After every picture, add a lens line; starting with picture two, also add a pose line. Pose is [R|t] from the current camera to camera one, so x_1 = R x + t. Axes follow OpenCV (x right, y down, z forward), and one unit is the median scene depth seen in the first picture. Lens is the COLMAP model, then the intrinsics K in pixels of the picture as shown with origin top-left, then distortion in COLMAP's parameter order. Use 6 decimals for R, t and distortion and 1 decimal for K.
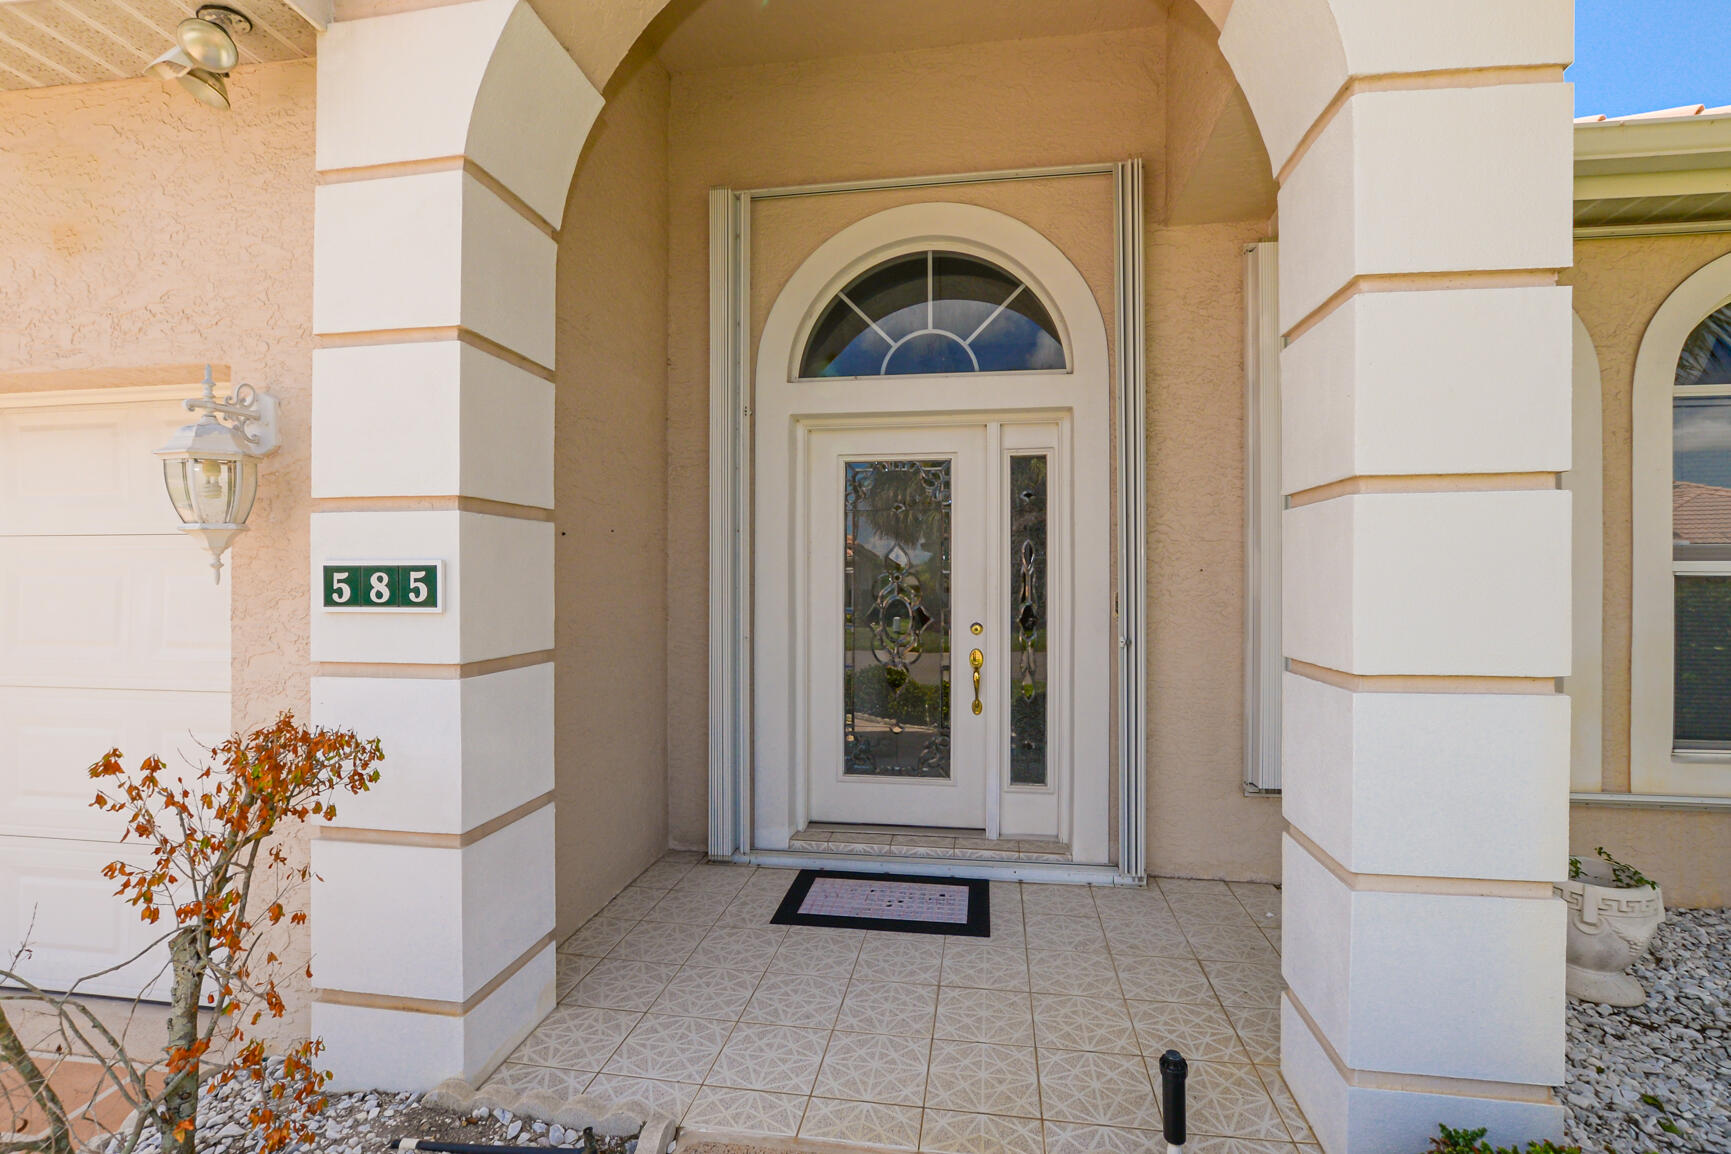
lens RADIAL K [[759.5, 0, 853.8], [0, 759.5, 573.6], [0, 0, 1]] dist [-0.011269, 0.000439]
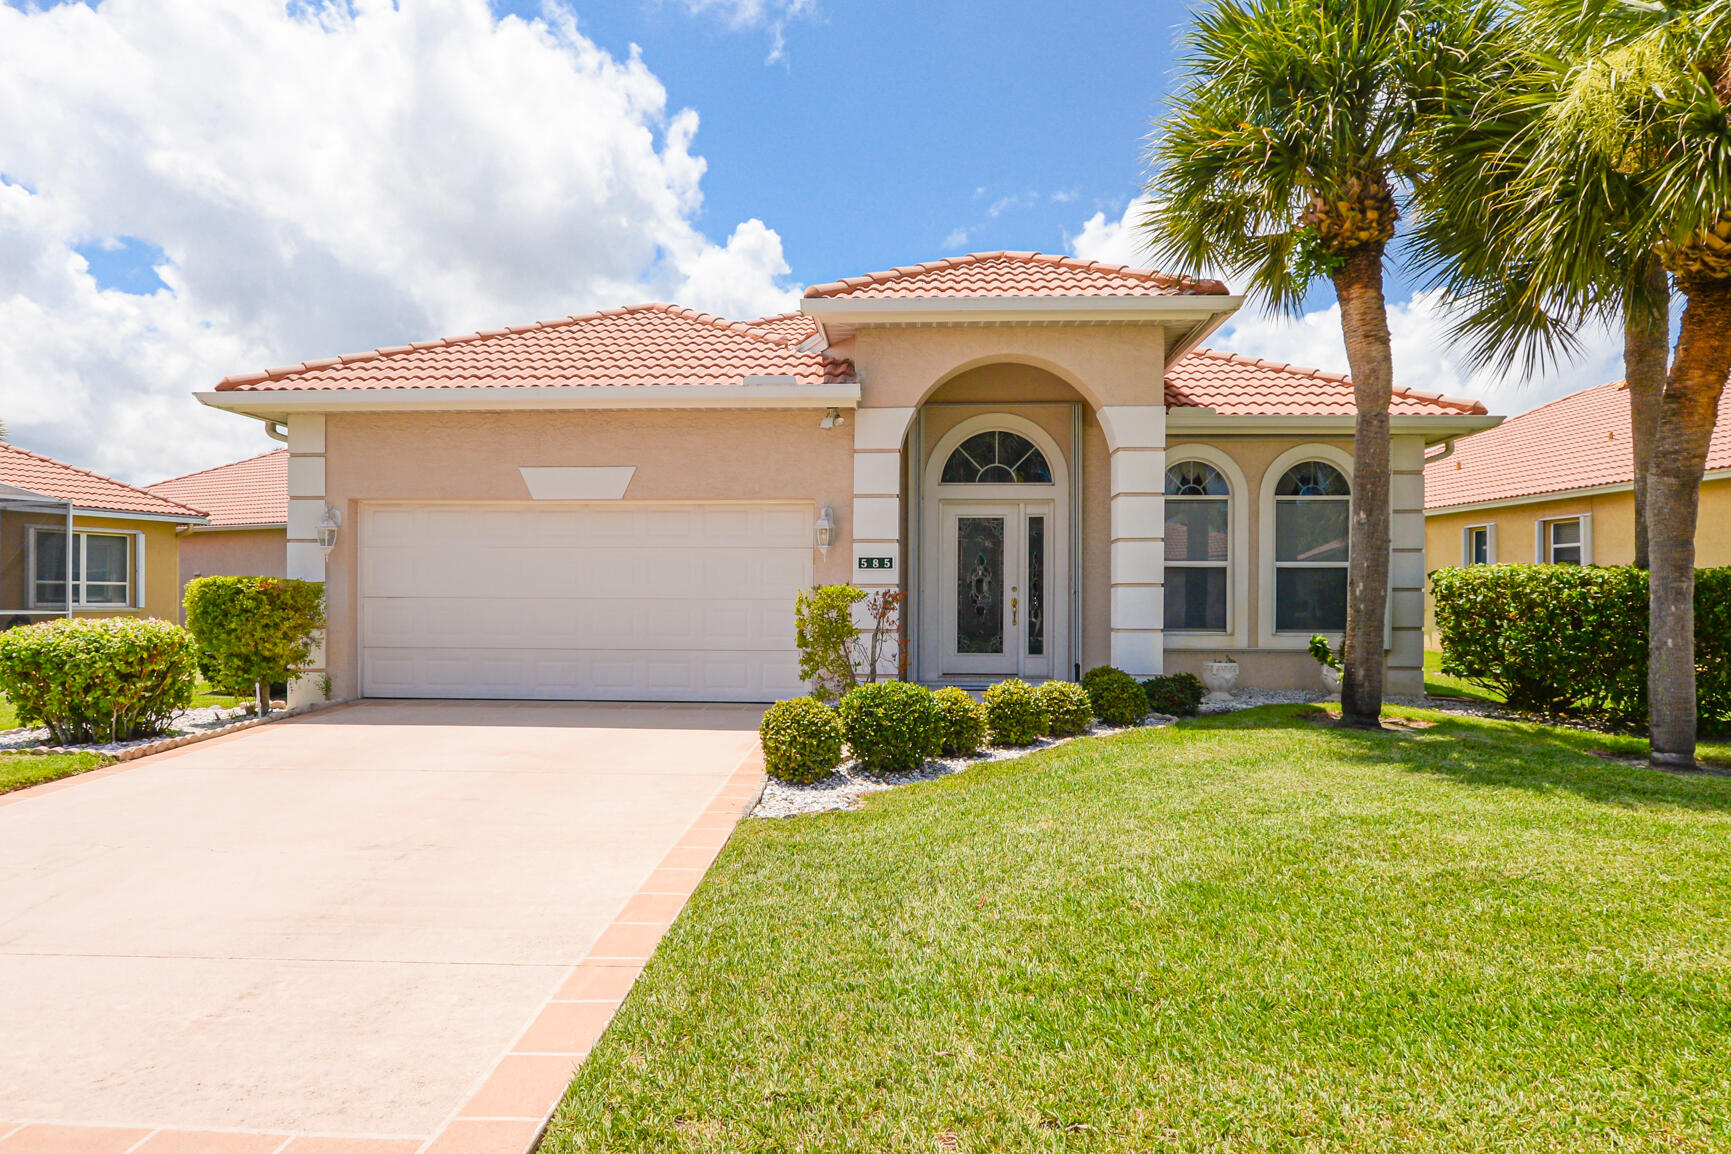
lens RADIAL K [[1039.4, 0, 867.8], [0, 1039.4, 575.3], [0, 0, 1]] dist [0.011835, 0.002070]
pose [[0.994066, 0.006437, 0.108586, -0.691378], [-0.003915, 0.999718, -0.023424, 0.112213], [-0.108707, 0.022860, 0.993811, -2.325379]]
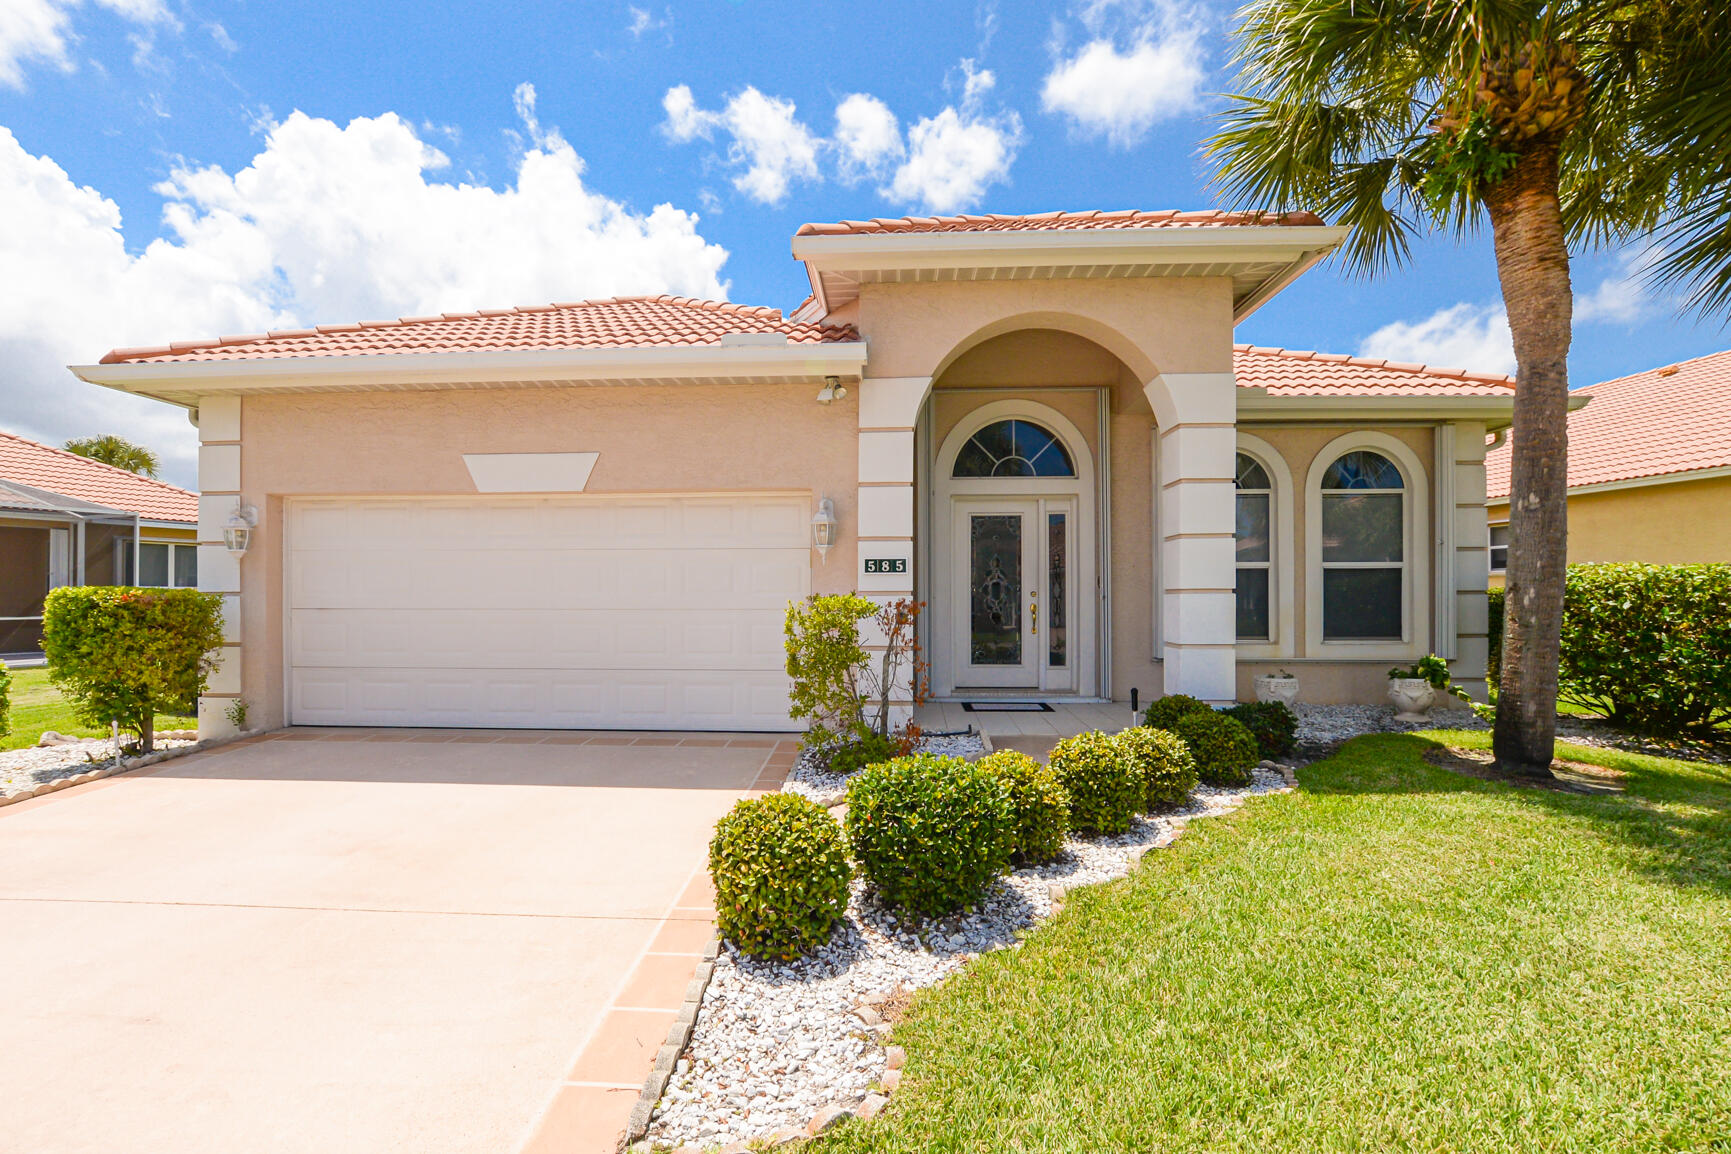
lens RADIAL K [[759.5, 0, 862.1], [0, 759.5, 591.1], [0, 0, 1]] dist [-0.011269, 0.000439]
pose [[0.993969, -0.001414, 0.109654, -0.599197], [0.001745, 0.999994, -0.002915, 0.073129], [-0.109649, 0.003089, 0.993966, -1.168979]]
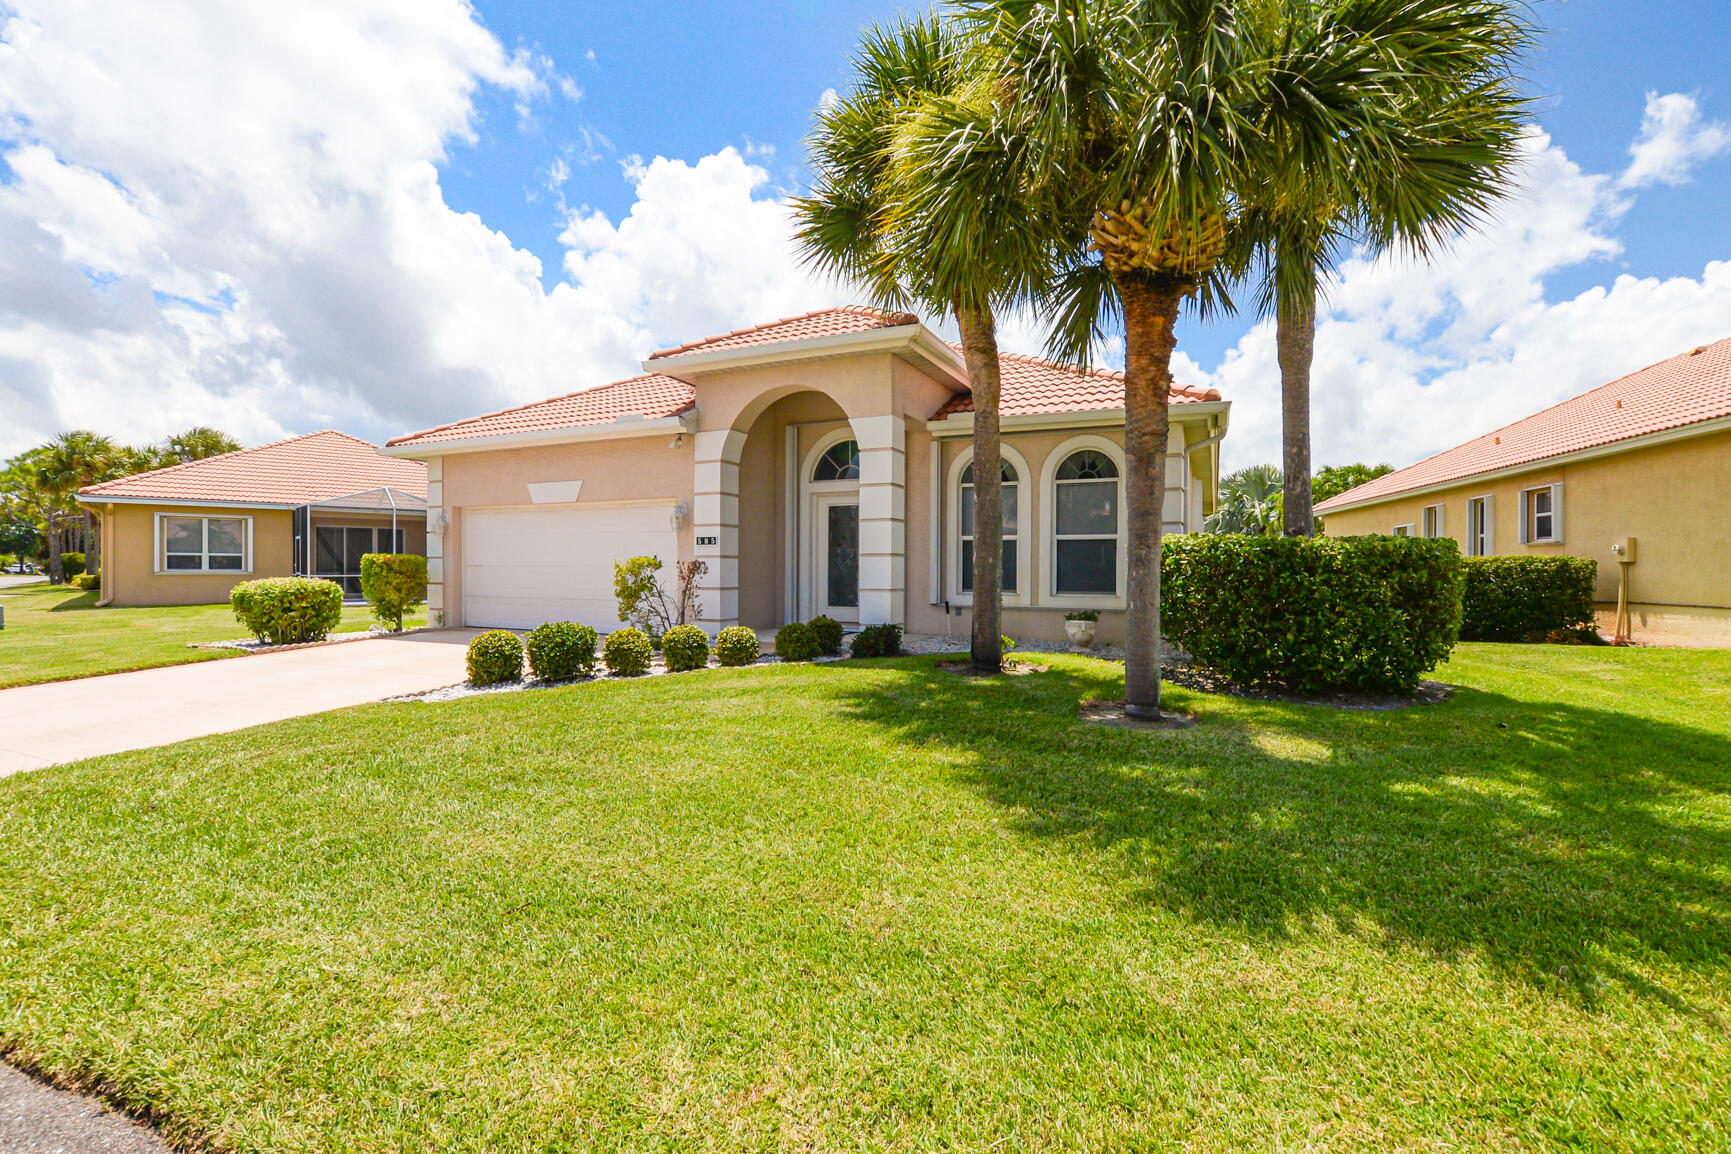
lens RADIAL K [[759.5, 0, 865.7], [0, 759.5, 579.5], [0, 0, 1]] dist [-0.011269, 0.000439]
pose [[0.966062, 0.006628, -0.258226, 1.038741], [-0.002572, 0.999868, 0.016042, 0.112908], [0.258298, -0.014834, 0.965951, -2.188397]]
